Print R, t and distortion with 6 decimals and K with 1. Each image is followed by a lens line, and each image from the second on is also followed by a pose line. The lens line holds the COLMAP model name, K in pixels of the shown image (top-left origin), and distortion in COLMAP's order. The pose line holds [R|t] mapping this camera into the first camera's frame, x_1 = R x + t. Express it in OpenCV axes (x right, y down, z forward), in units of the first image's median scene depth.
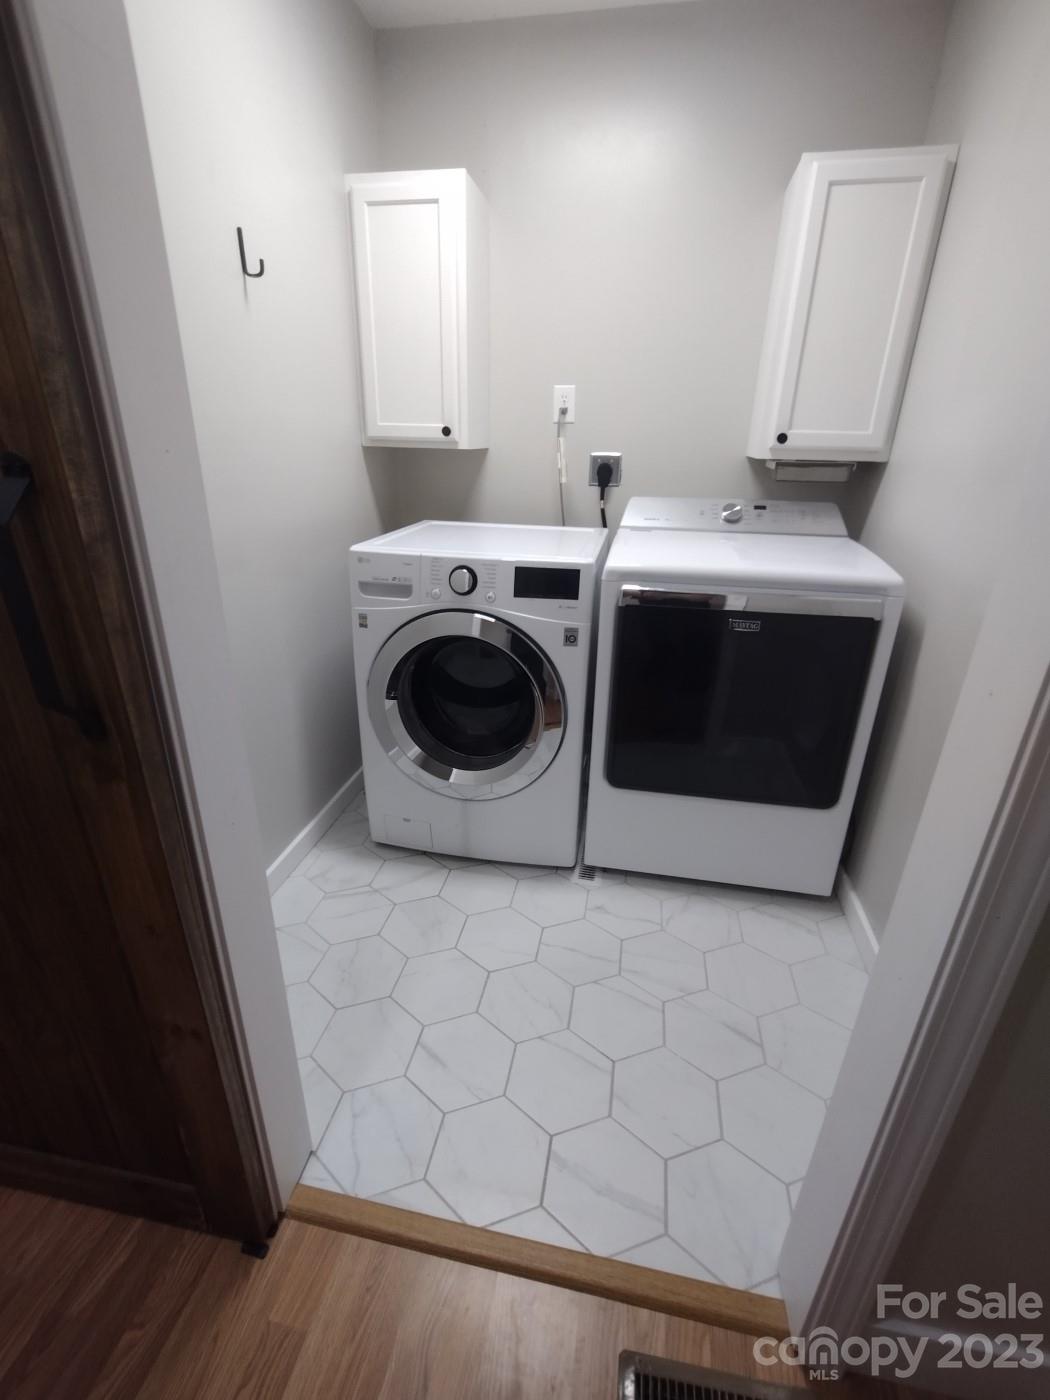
lens RADIAL K [[637.0, 0, 525.0], [0, 637.0, 700.0], [0, 0, 1]] dist [-0.002840, 0.000288]
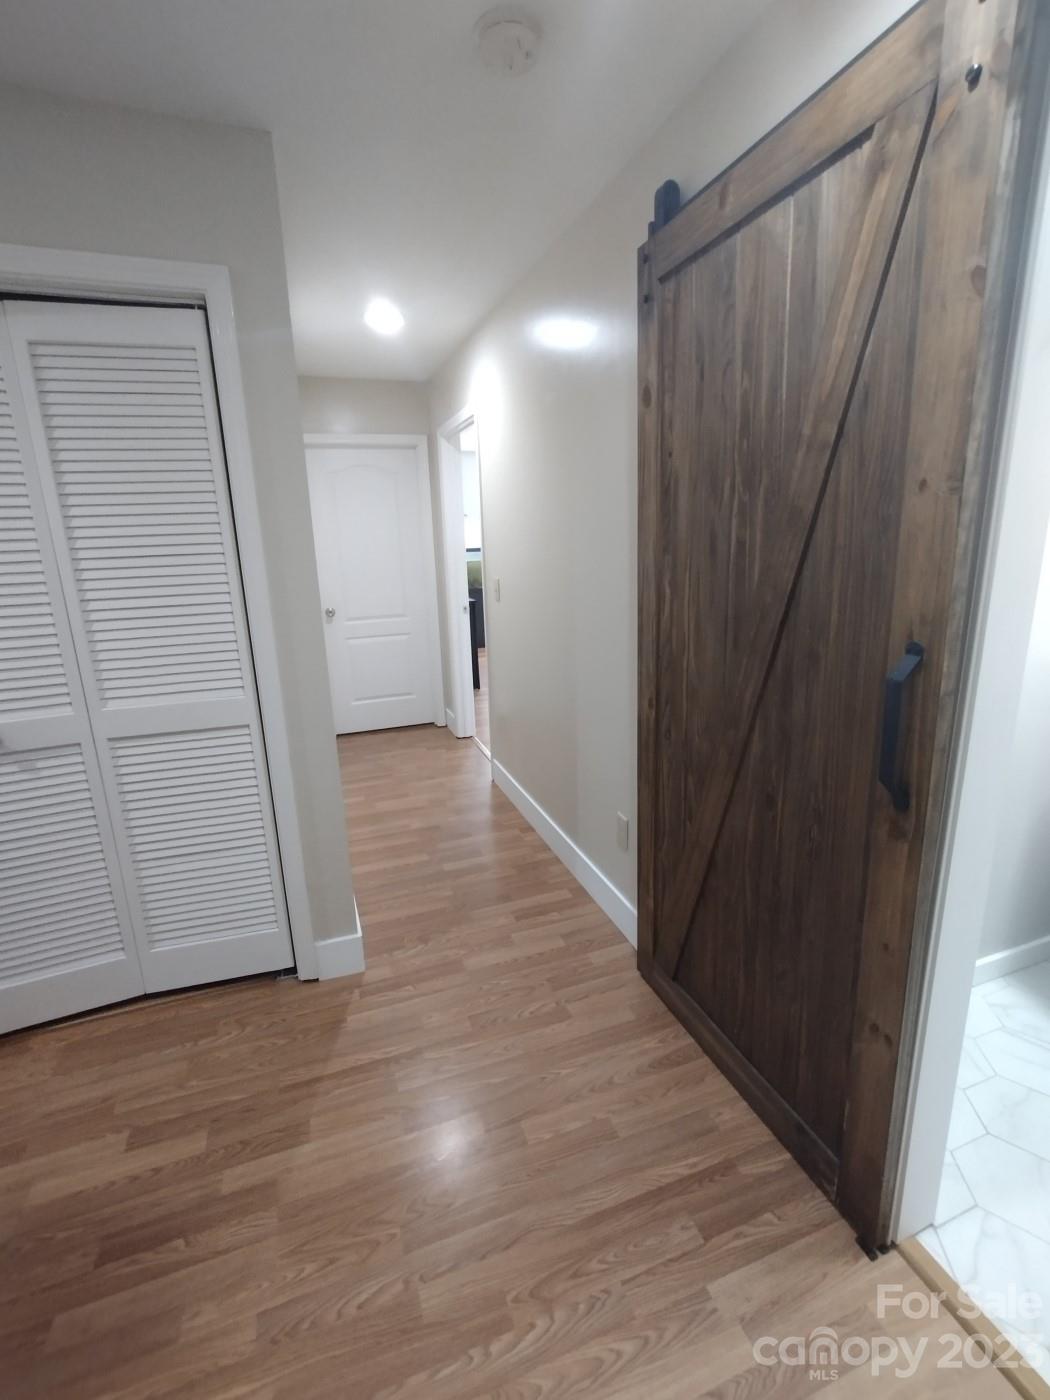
lens RADIAL K [[637.0, 0, 525.0], [0, 637.0, 700.0], [0, 0, 1]] dist [-0.002840, 0.000288]
pose [[0.512077, 0.173230, -0.841290, 0.100458], [-0.285941, 0.957966, 0.023207, 0.022634], [0.809947, 0.228675, 0.540086, -0.523412]]
